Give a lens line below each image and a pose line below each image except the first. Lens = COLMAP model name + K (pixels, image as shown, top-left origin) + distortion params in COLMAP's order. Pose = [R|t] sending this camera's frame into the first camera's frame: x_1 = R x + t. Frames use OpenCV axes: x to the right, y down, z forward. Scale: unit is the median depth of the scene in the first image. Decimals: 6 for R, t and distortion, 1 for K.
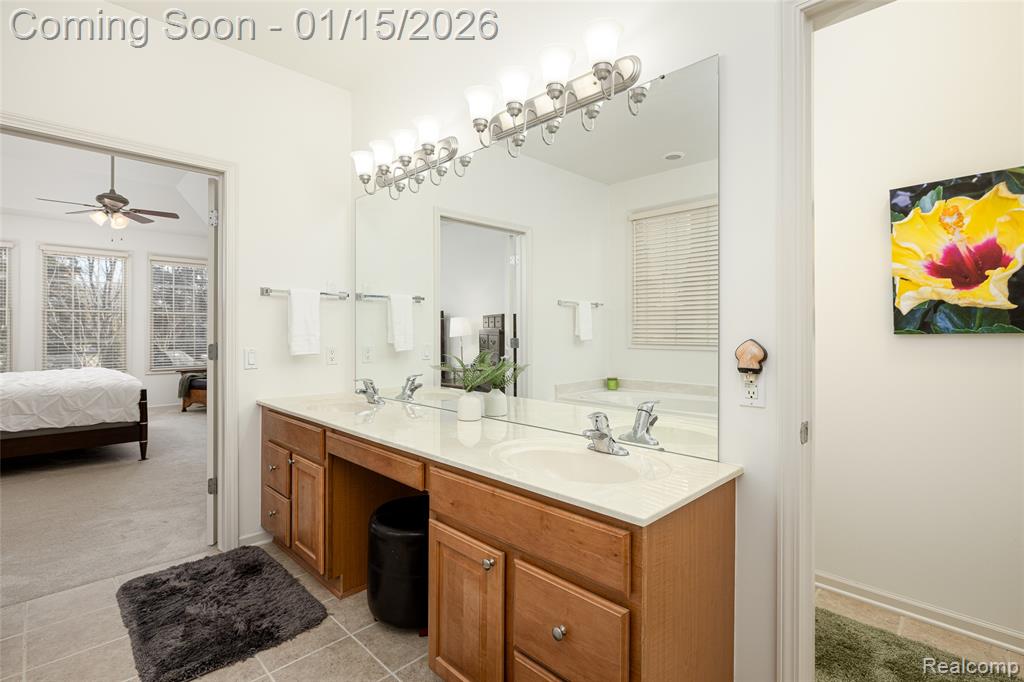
lens RADIAL K [[489.7, 0, 514.8], [0, 489.7, 331.9], [0, 0, 1]] dist [-0.004063, 0.000983]
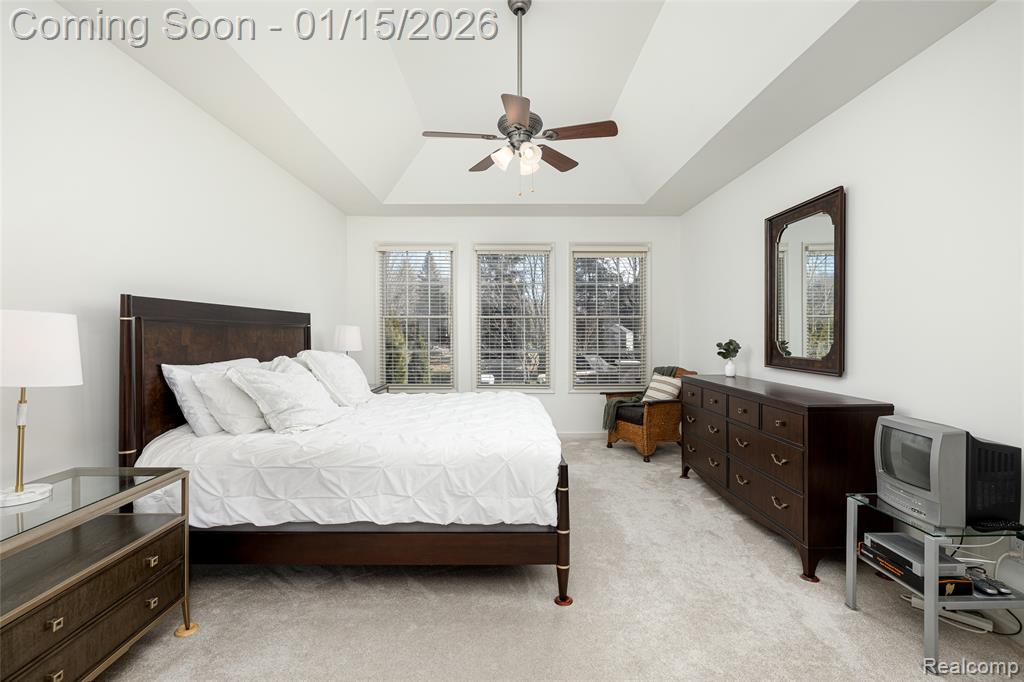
lens RADIAL K [[458.3, 0, 508.4], [0, 458.3, 339.5], [0, 0, 1]] dist [-0.003608, 0.000378]
pose [[0.710951, 0.006616, -0.703210, -0.466927], [0.002900, 0.999920, 0.012341, -0.019175], [0.703235, -0.010813, 0.710875, 0.624125]]
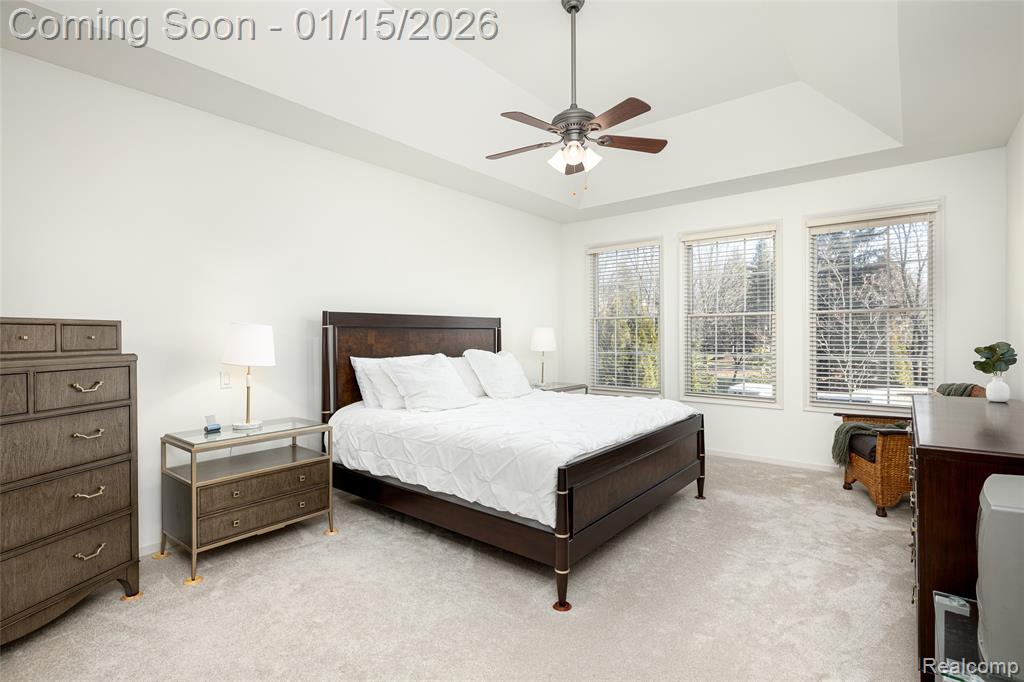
lens RADIAL K [[489.7, 0, 506.1], [0, 489.7, 340.9], [0, 0, 1]] dist [-0.004063, 0.000983]
pose [[0.094887, 0.007764, -0.995458, -0.265287], [0.006793, 0.999941, 0.008446, -0.017705], [0.995465, -0.007563, 0.094829, 0.901500]]
